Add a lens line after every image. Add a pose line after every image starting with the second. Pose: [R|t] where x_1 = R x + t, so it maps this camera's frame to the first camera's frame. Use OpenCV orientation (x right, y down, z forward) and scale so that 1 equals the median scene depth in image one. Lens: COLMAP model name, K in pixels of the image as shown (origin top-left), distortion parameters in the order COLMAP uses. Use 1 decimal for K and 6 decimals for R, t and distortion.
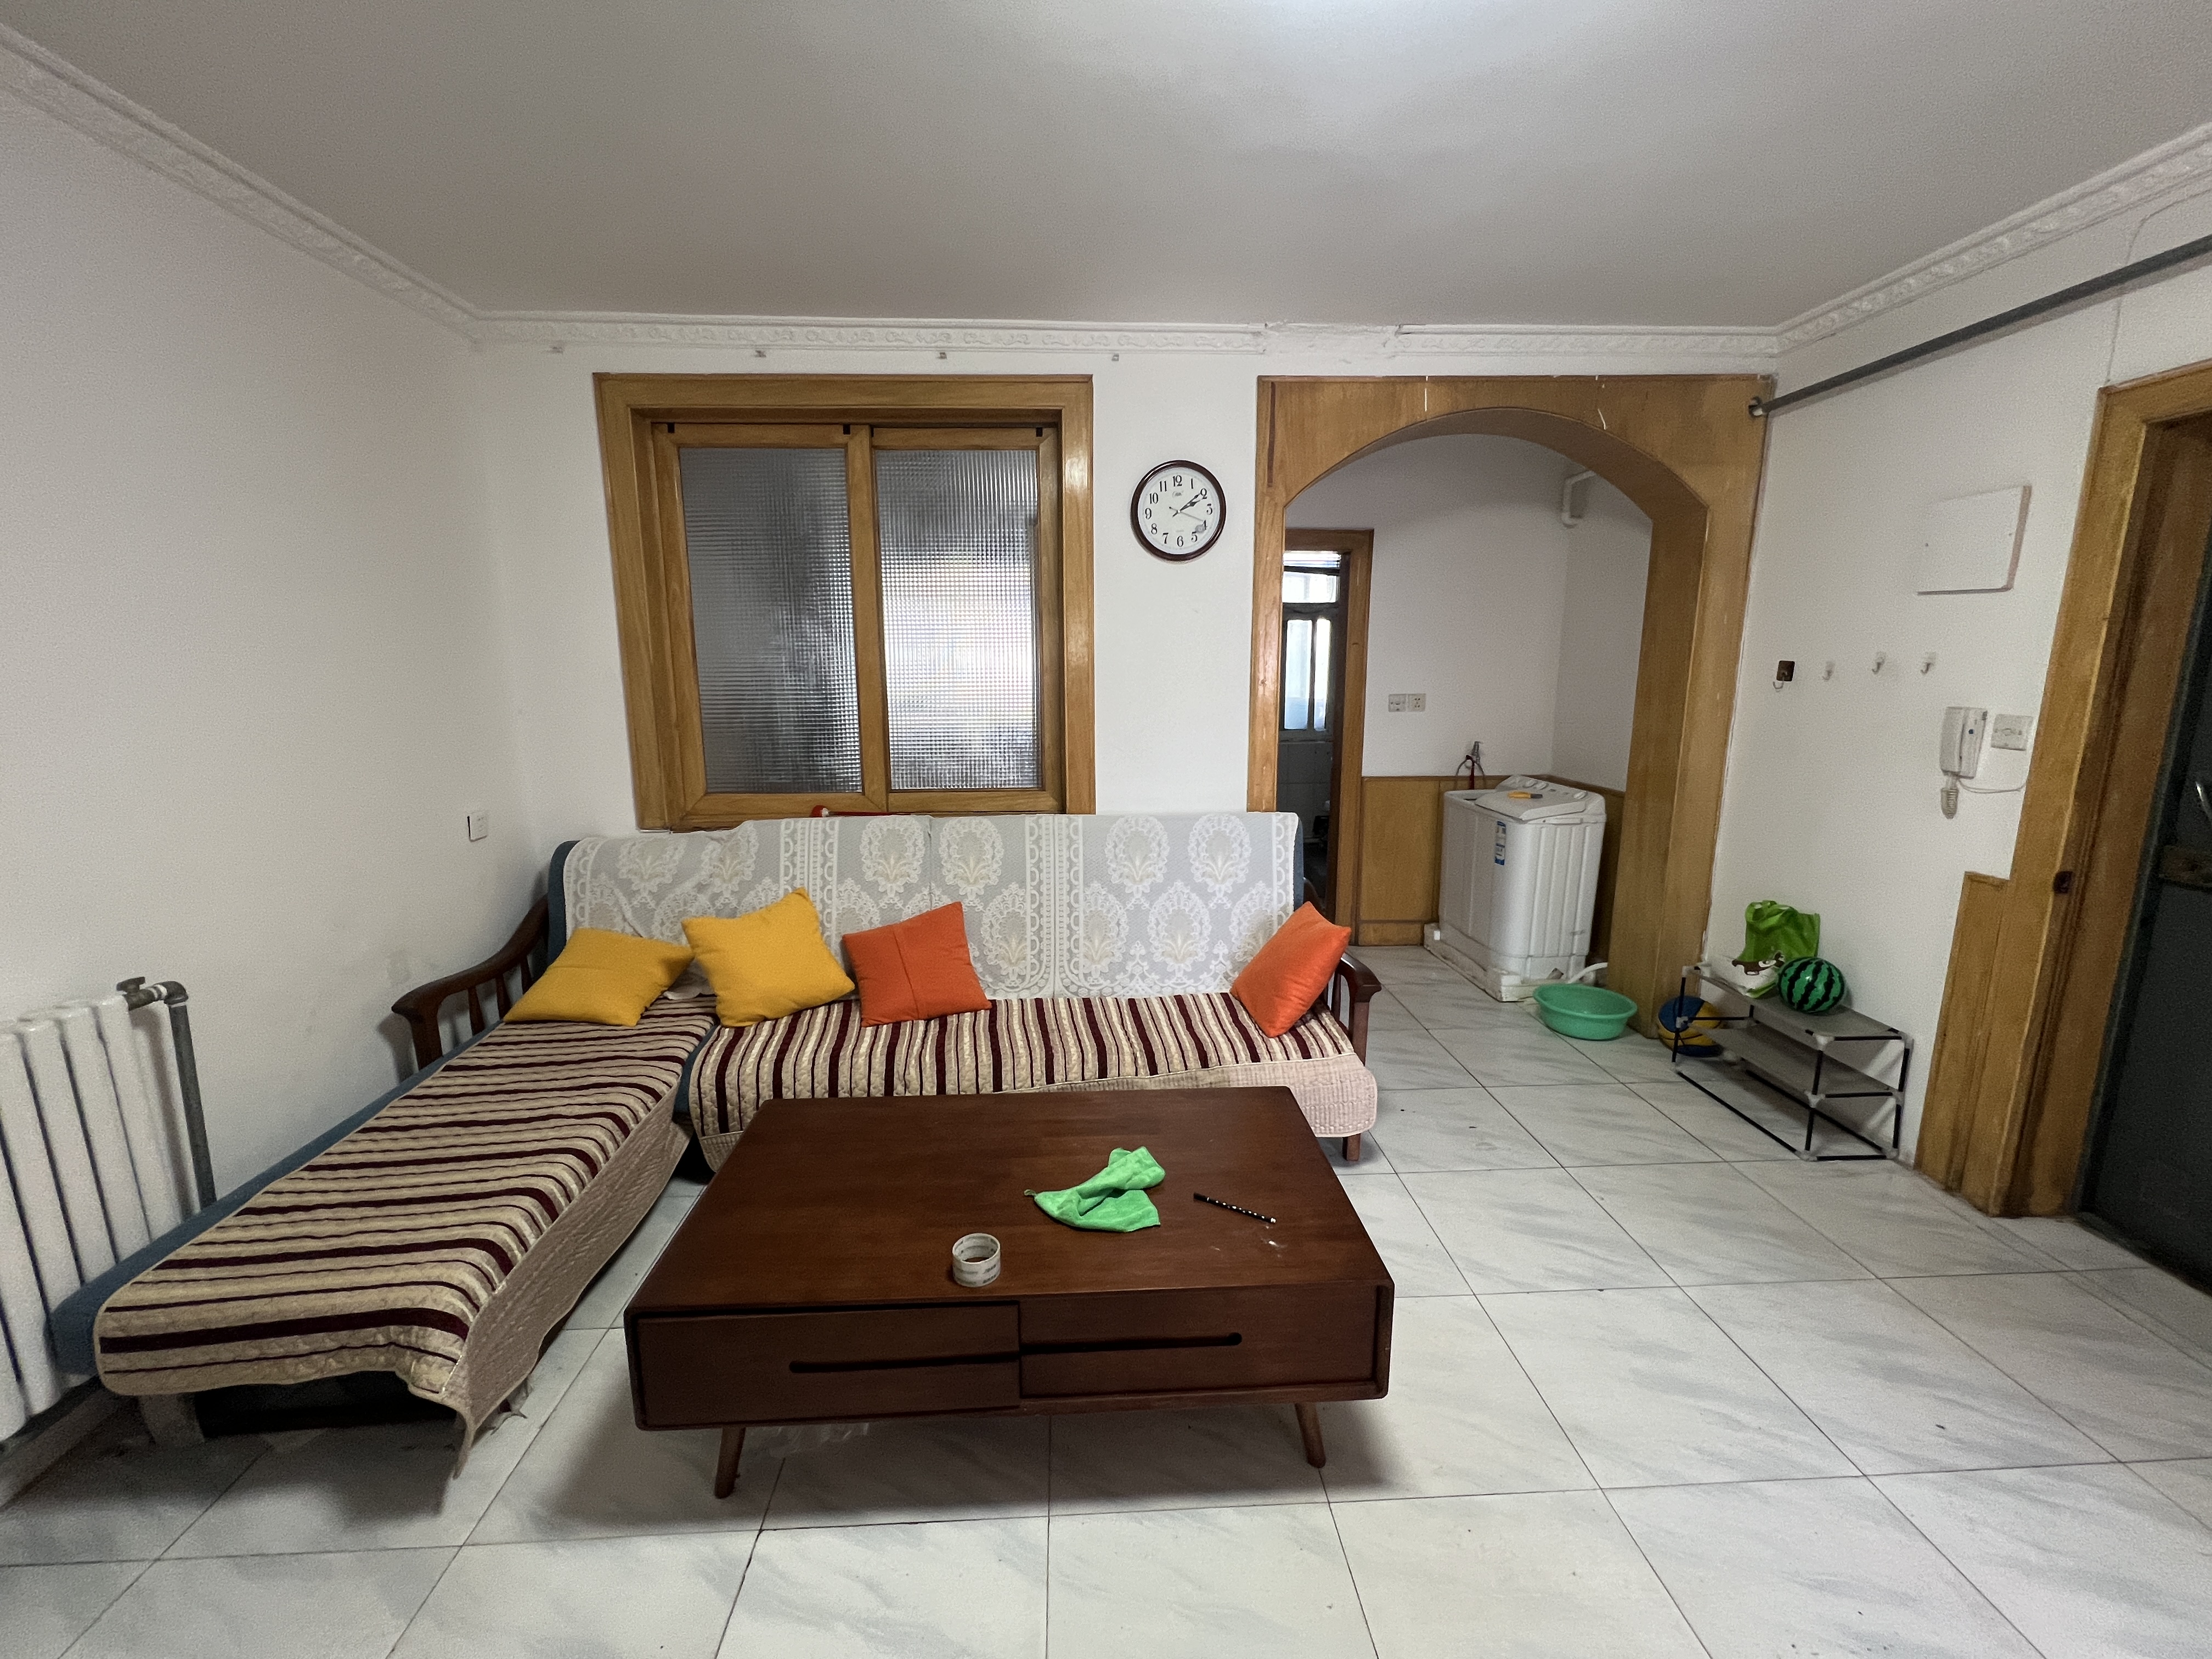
lens RADIAL K [[885.9, 0, 1102.1], [0, 885.9, 827.0], [0, 0, 1]] dist [-0.000567, 0.000397]
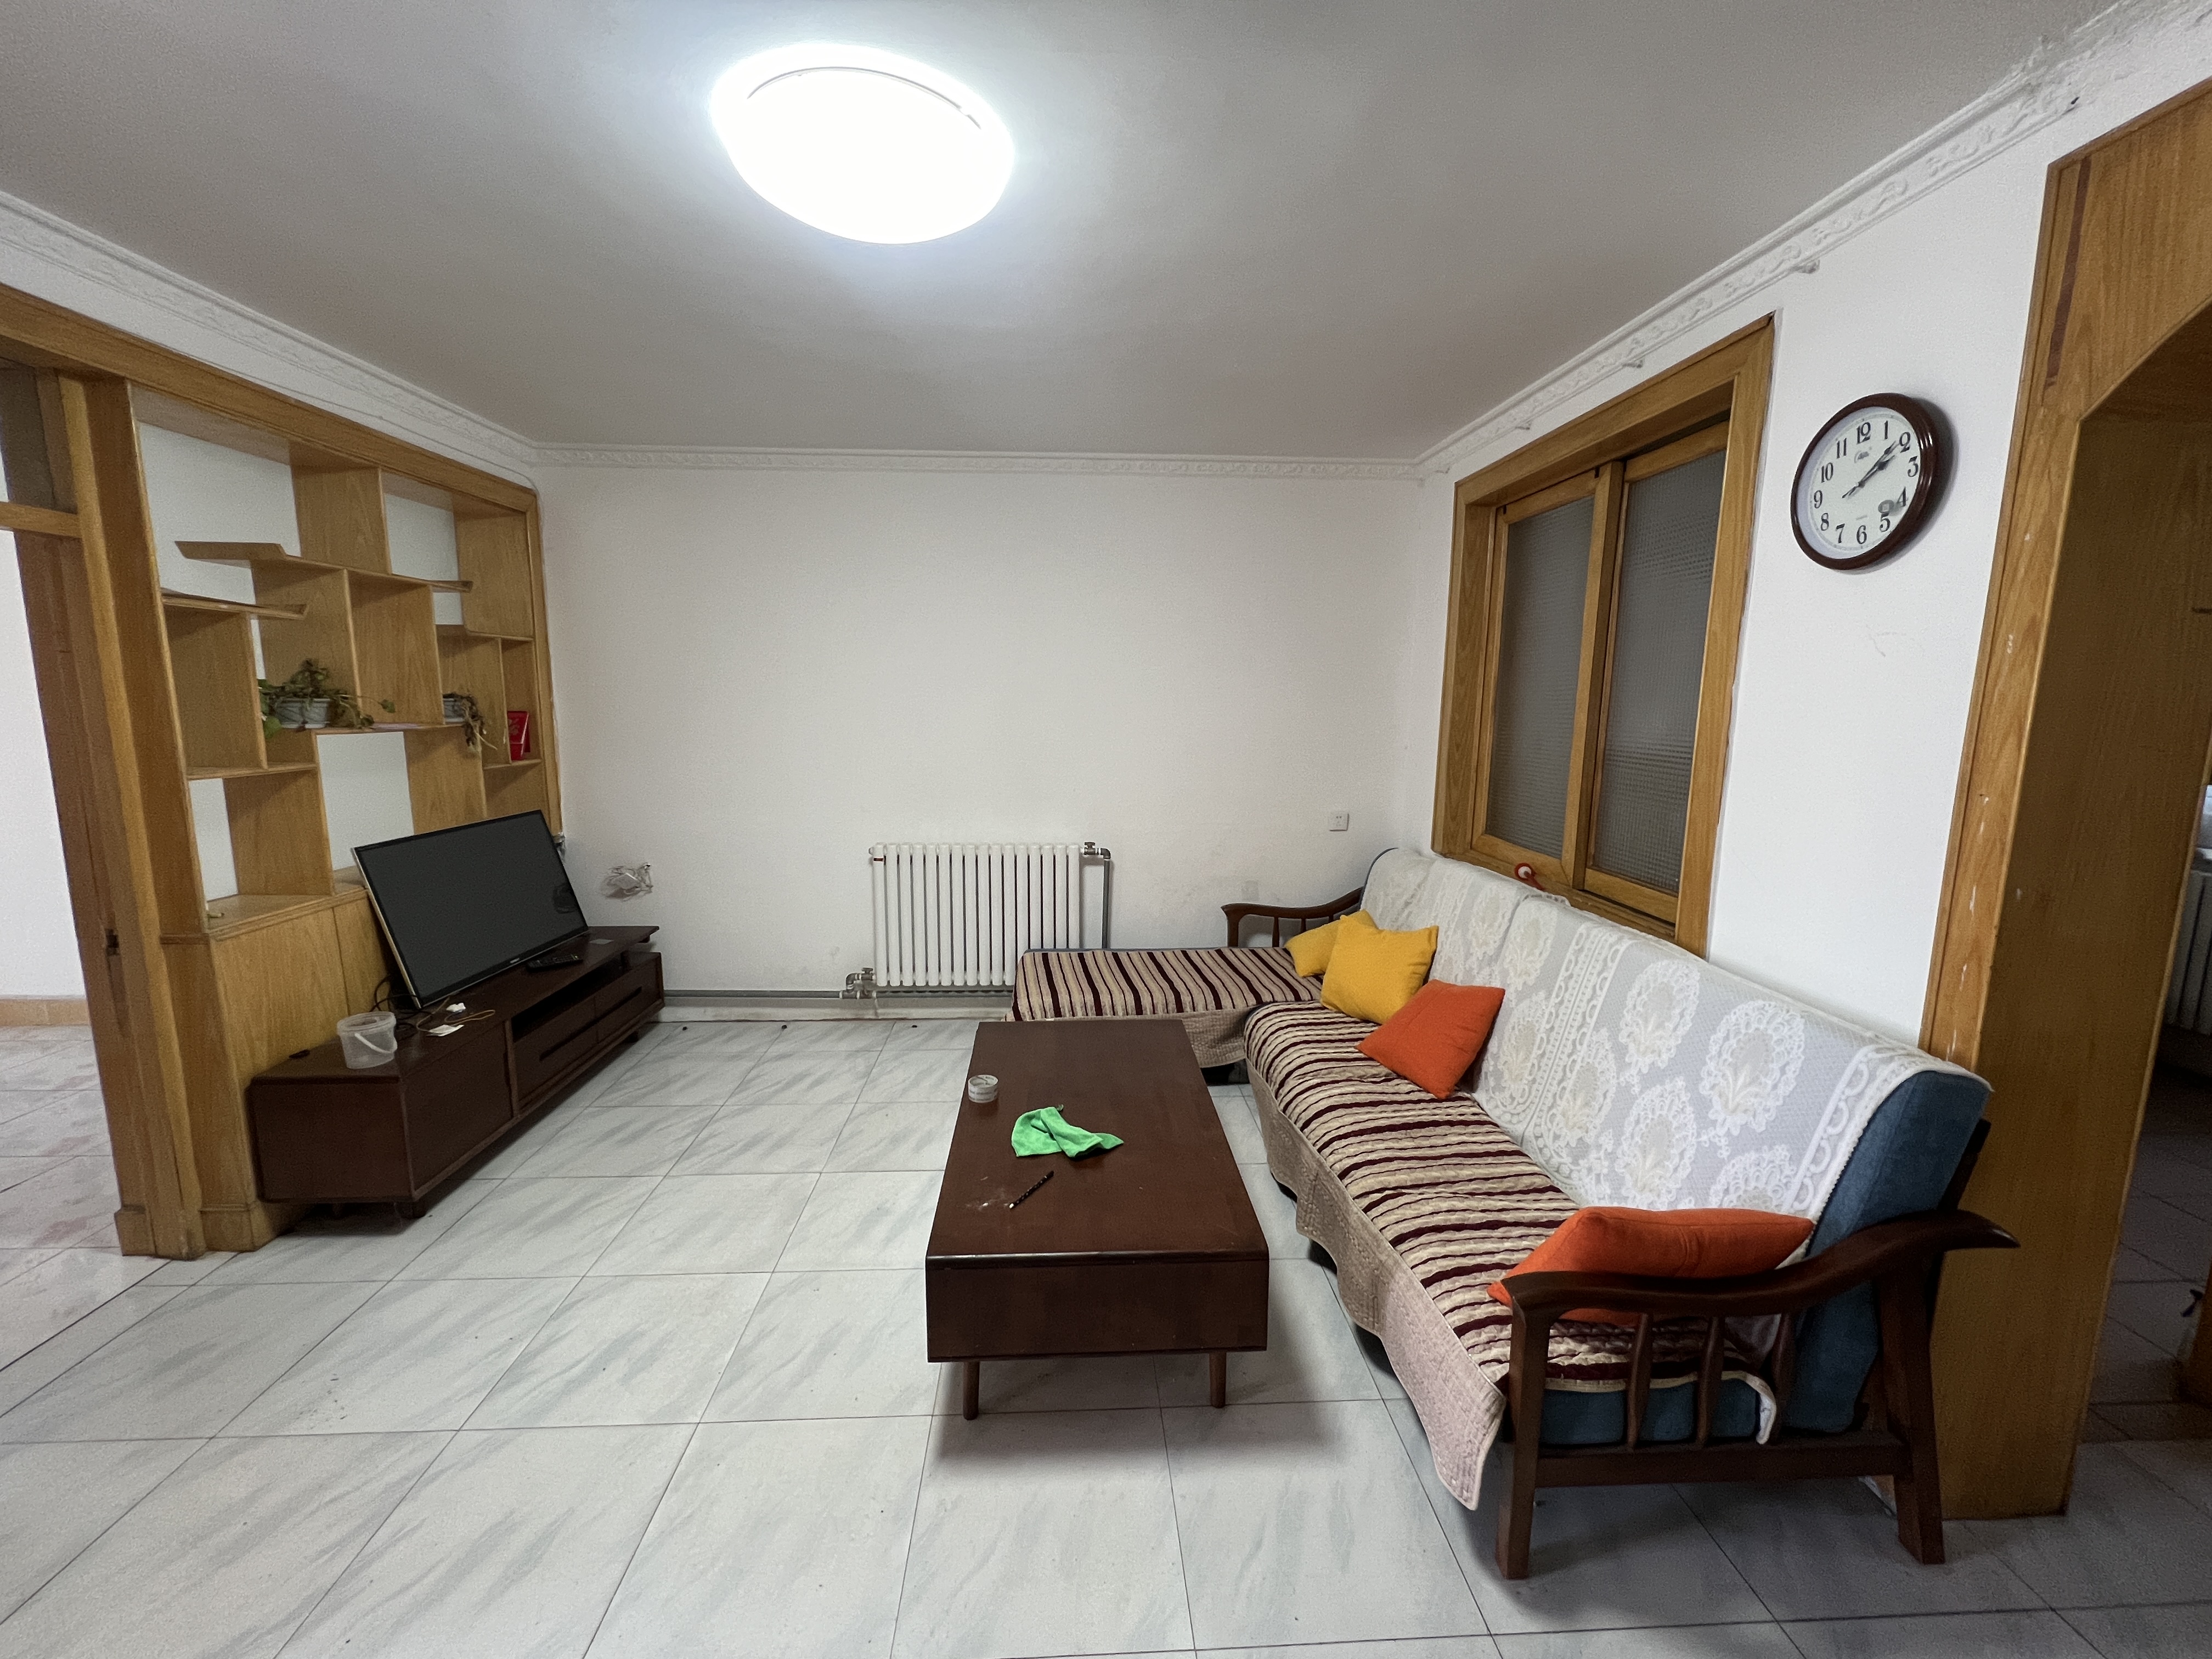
lens RADIAL K [[885.9, 0, 1101.8], [0, 885.9, 826.9], [0, 0, 1]] dist [-0.000567, 0.000397]
pose [[-0.002672, 0.154726, -0.987954, 0.697958], [-0.194179, 0.969072, 0.152294, -0.132109], [0.980962, 0.192247, 0.027455, 0.543405]]
